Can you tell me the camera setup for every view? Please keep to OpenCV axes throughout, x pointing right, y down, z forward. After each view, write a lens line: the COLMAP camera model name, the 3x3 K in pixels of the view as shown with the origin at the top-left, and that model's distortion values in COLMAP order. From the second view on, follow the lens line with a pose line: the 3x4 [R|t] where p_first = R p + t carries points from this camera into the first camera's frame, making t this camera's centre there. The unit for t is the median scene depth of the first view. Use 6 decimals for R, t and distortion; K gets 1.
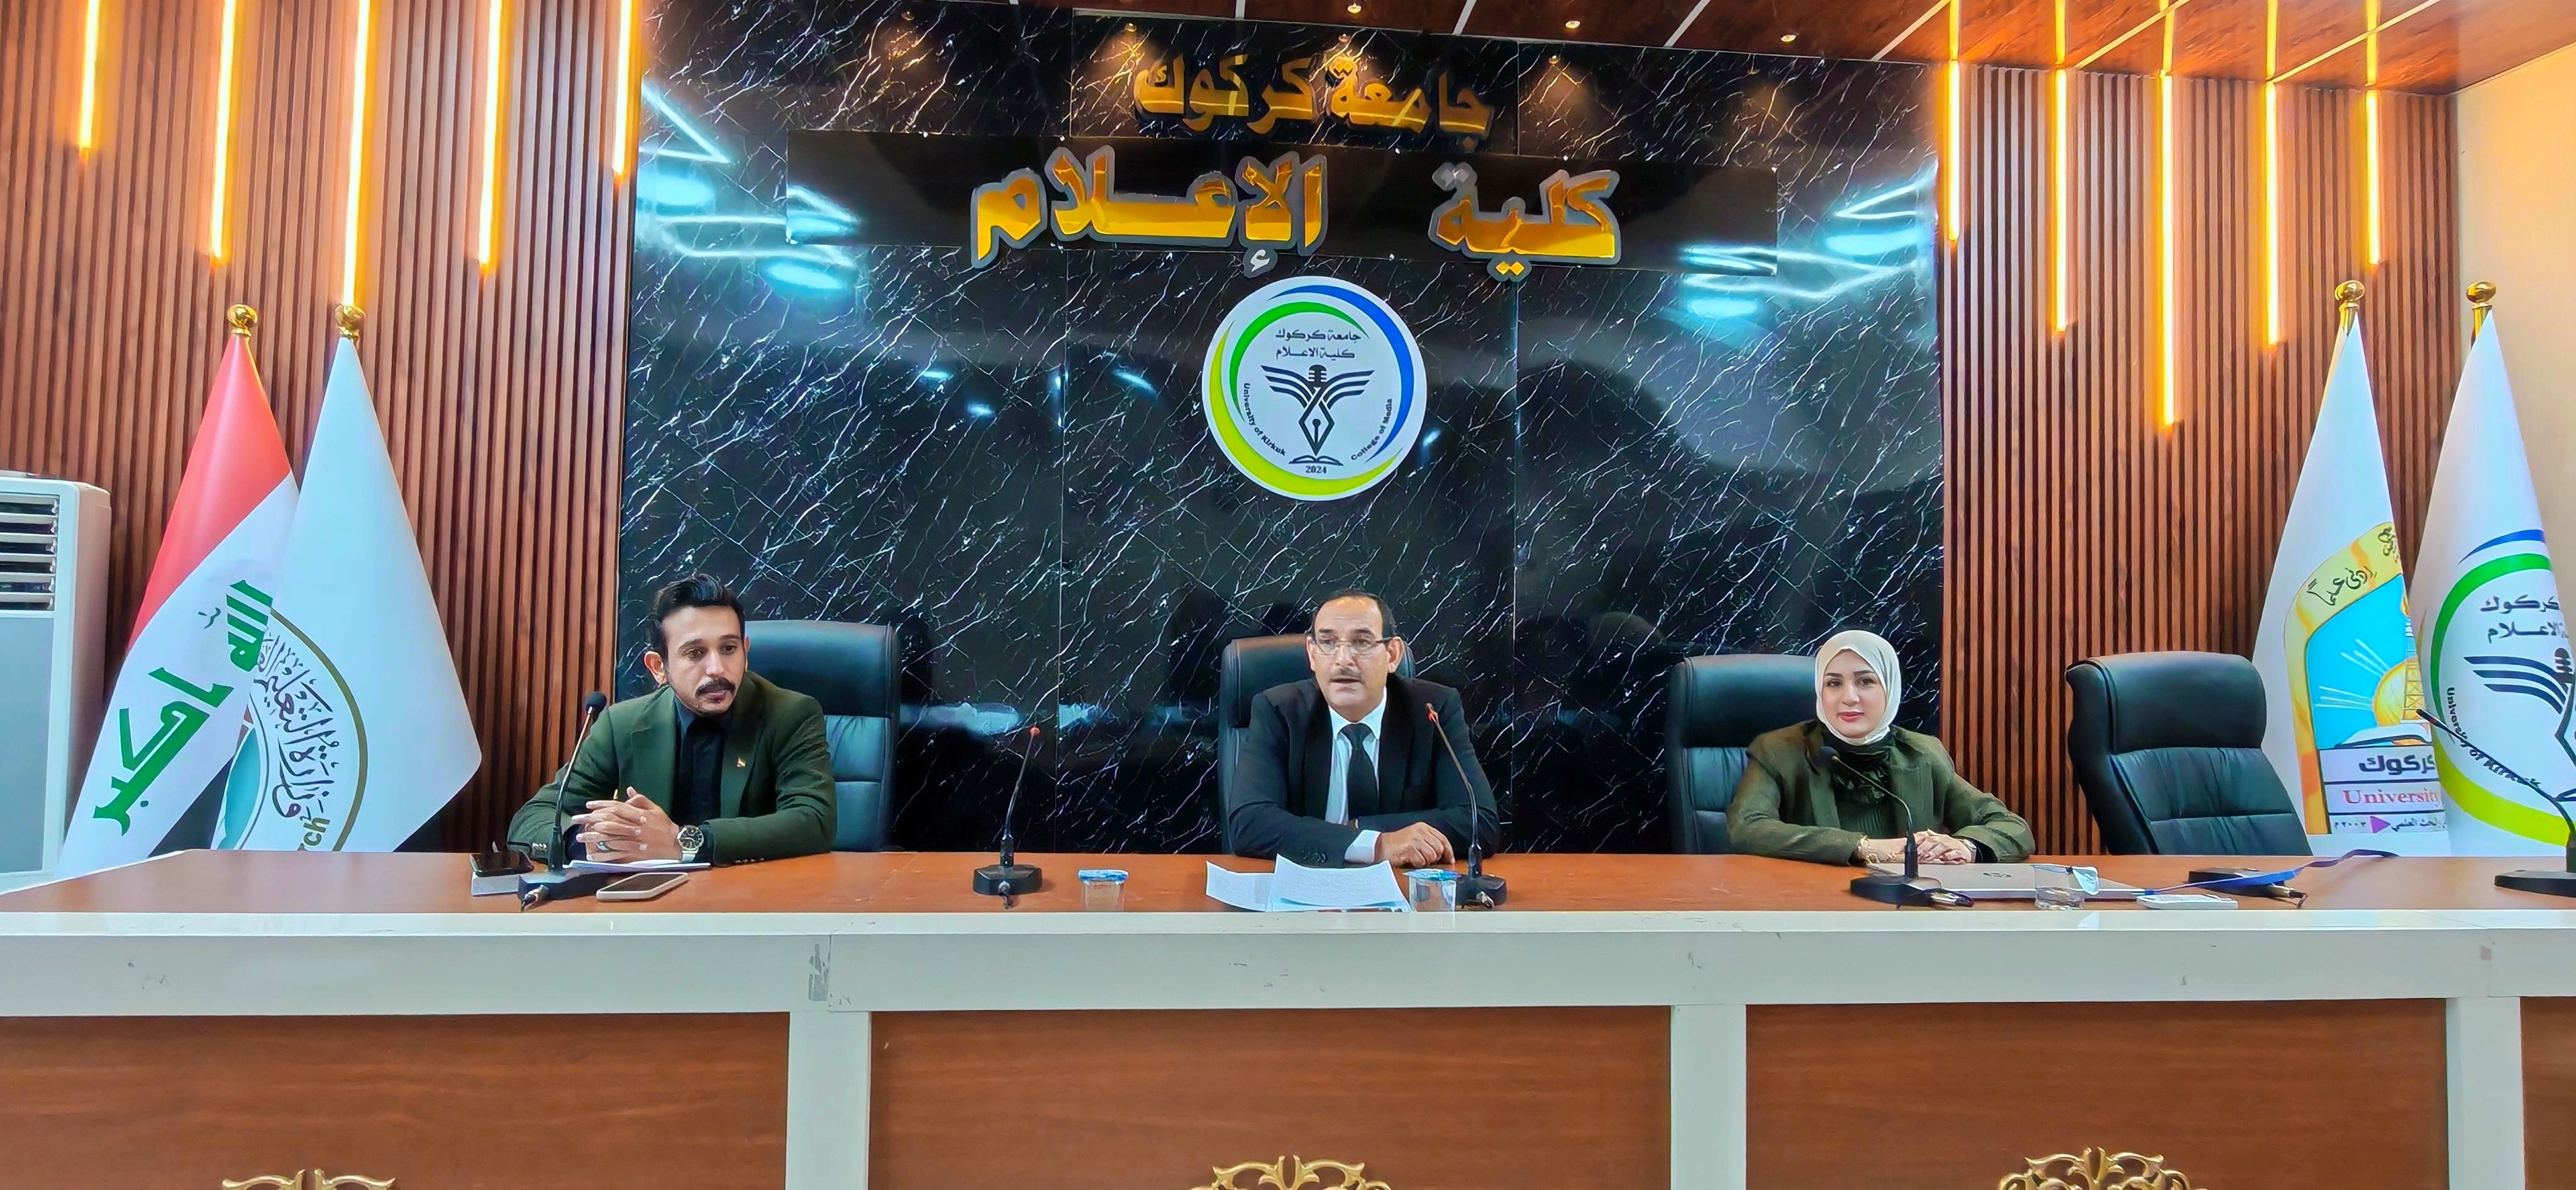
lens RADIAL K [[1201.0, 0, 1272.1], [0, 1201.0, 580.1], [0, 0, 1]] dist [-0.002097, 0.001995]
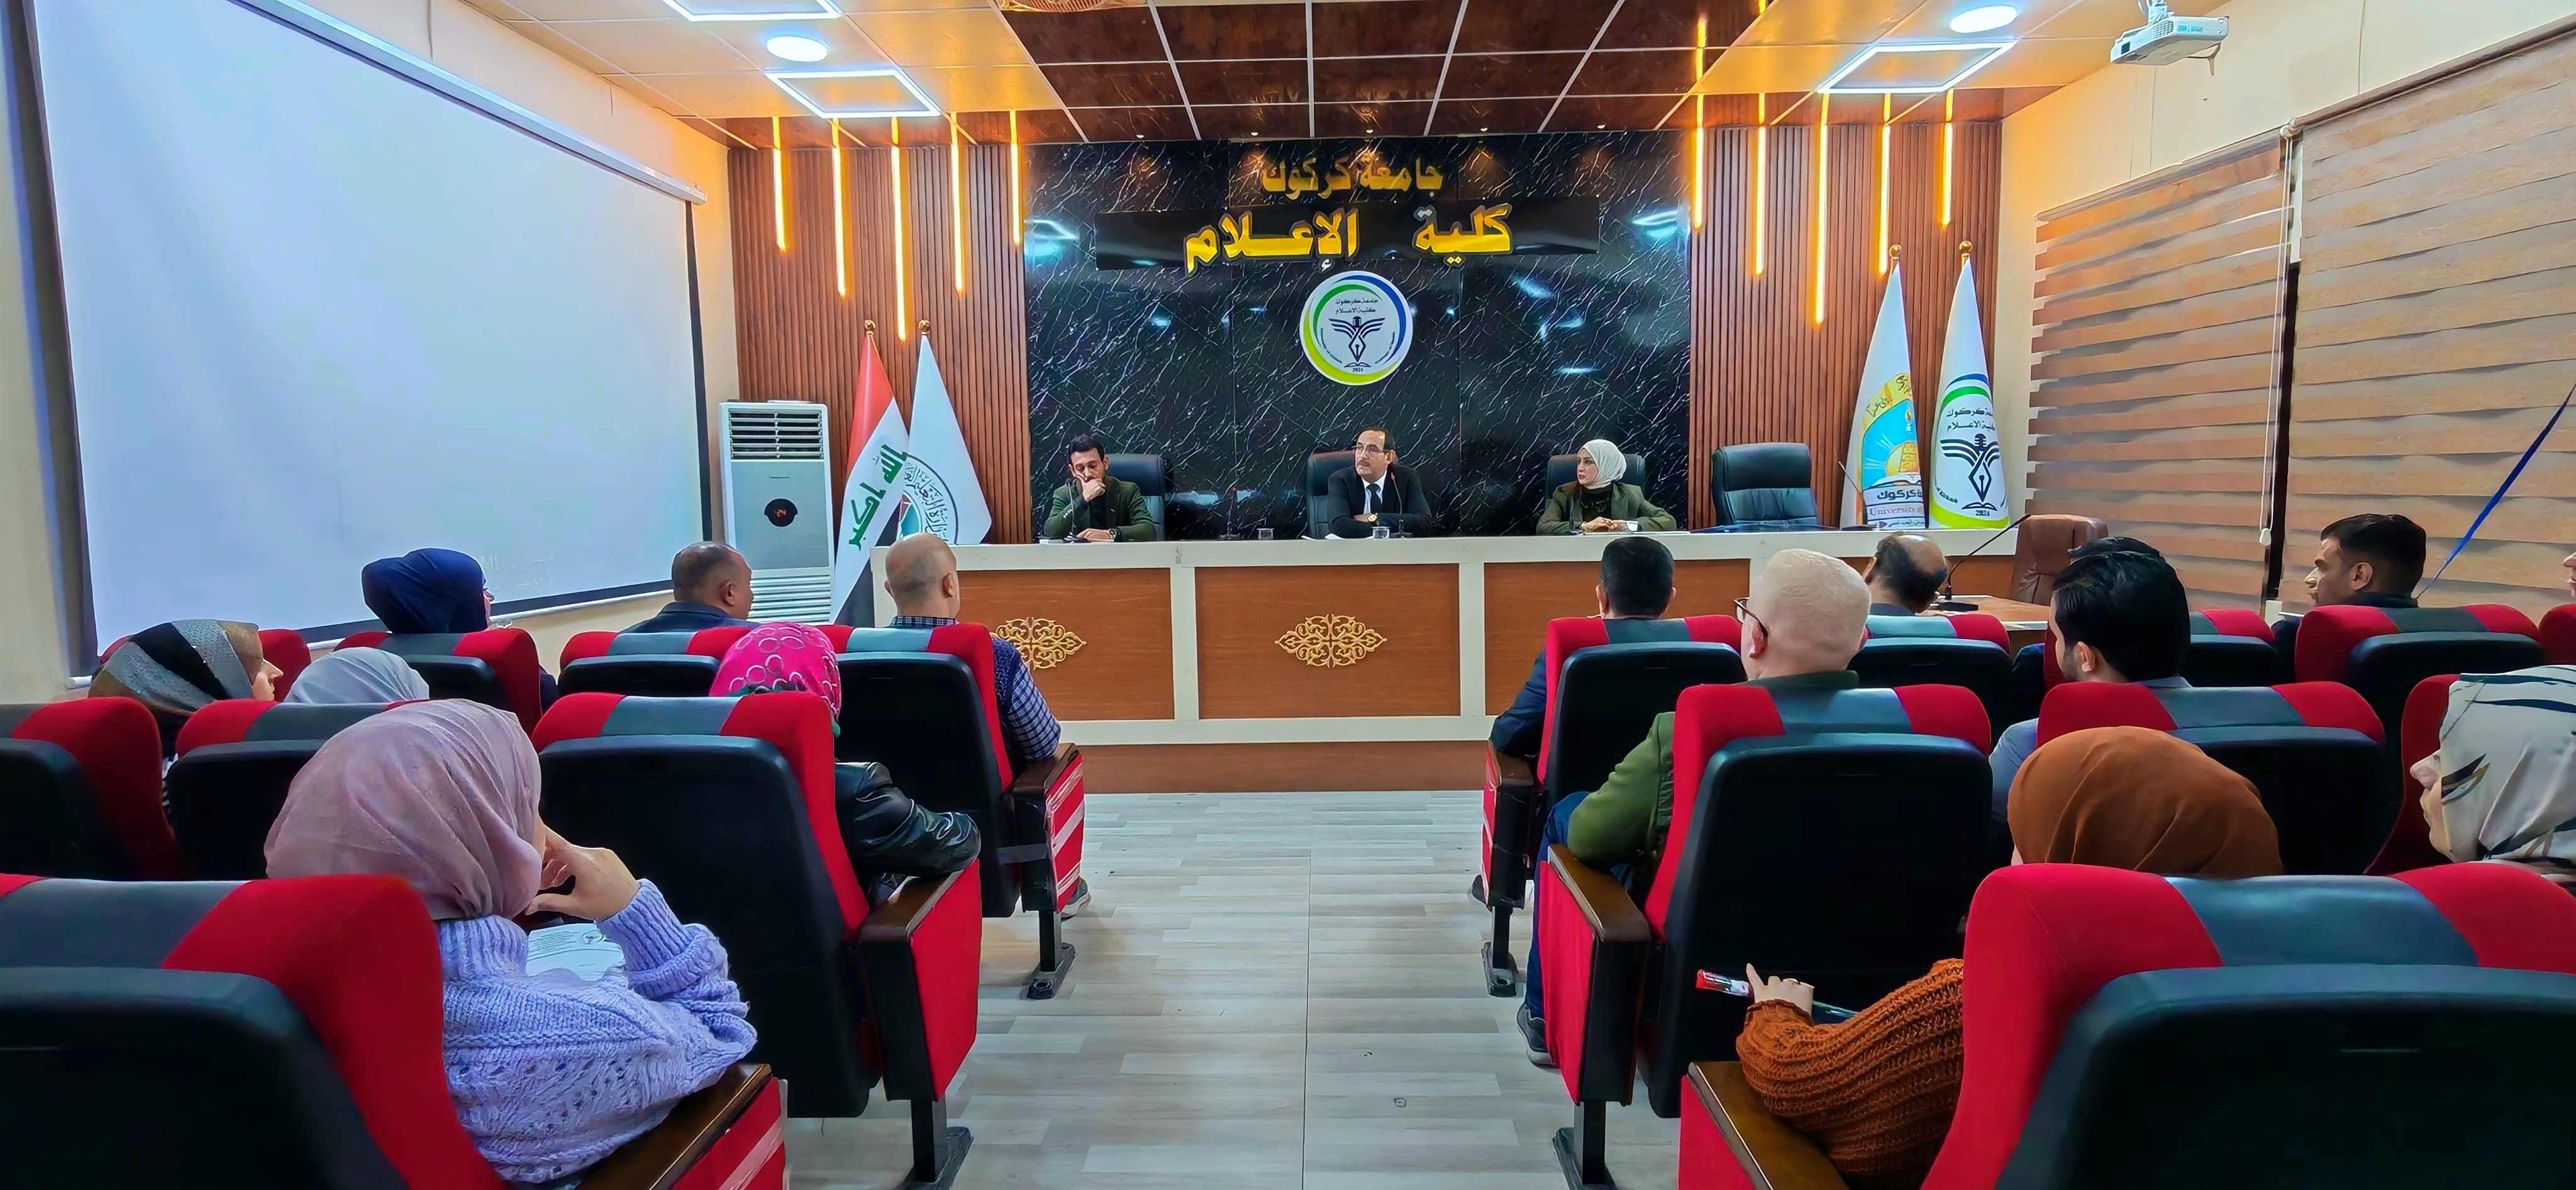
lens RADIAL K [[1201.0, 0, 1276.1], [0, 1201.0, 595.8], [0, 0, 1]] dist [-0.002097, 0.001995]
pose [[0.993886, -0.026024, -0.107296, 0.107148], [0.039824, 0.990902, 0.128555, 0.019529], [0.102974, -0.132042, 0.985881, -1.055957]]
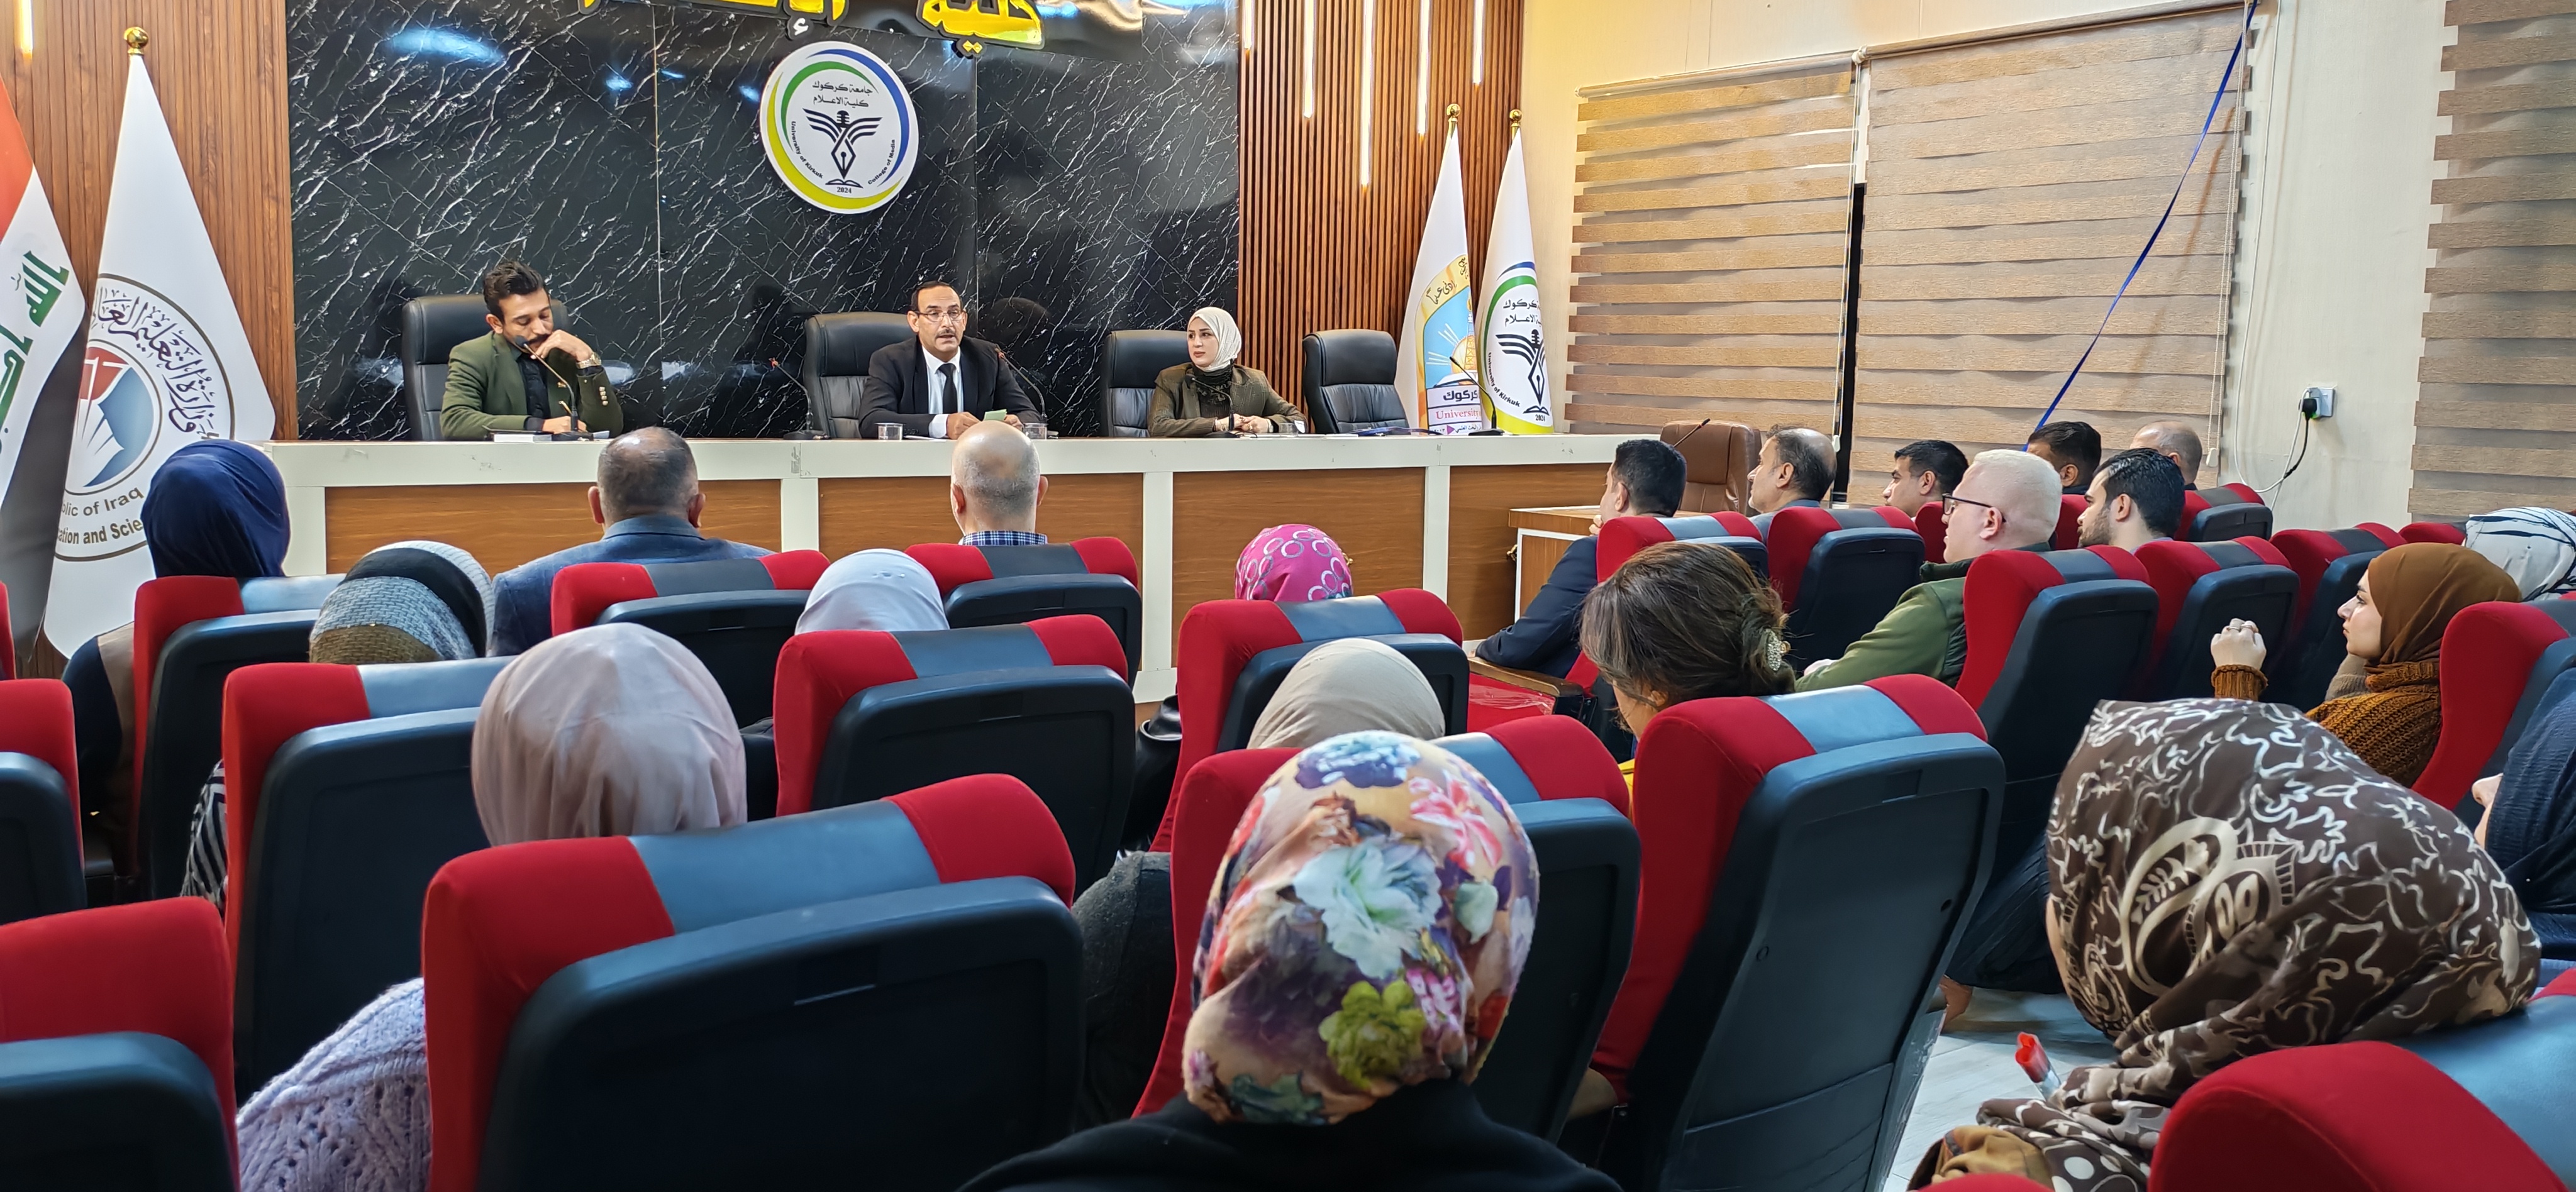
lens RADIAL K [[1959.6, 0, 1329.1], [0, 1959.6, 594.2], [0, 0, 1]] dist [0.082089, -0.098137]
pose [[0.834686, -0.065987, 0.546759, -0.763444], [-0.024808, 0.987283, 0.157024, -0.004540], [-0.550168, -0.144630, 0.822434, -1.219146]]
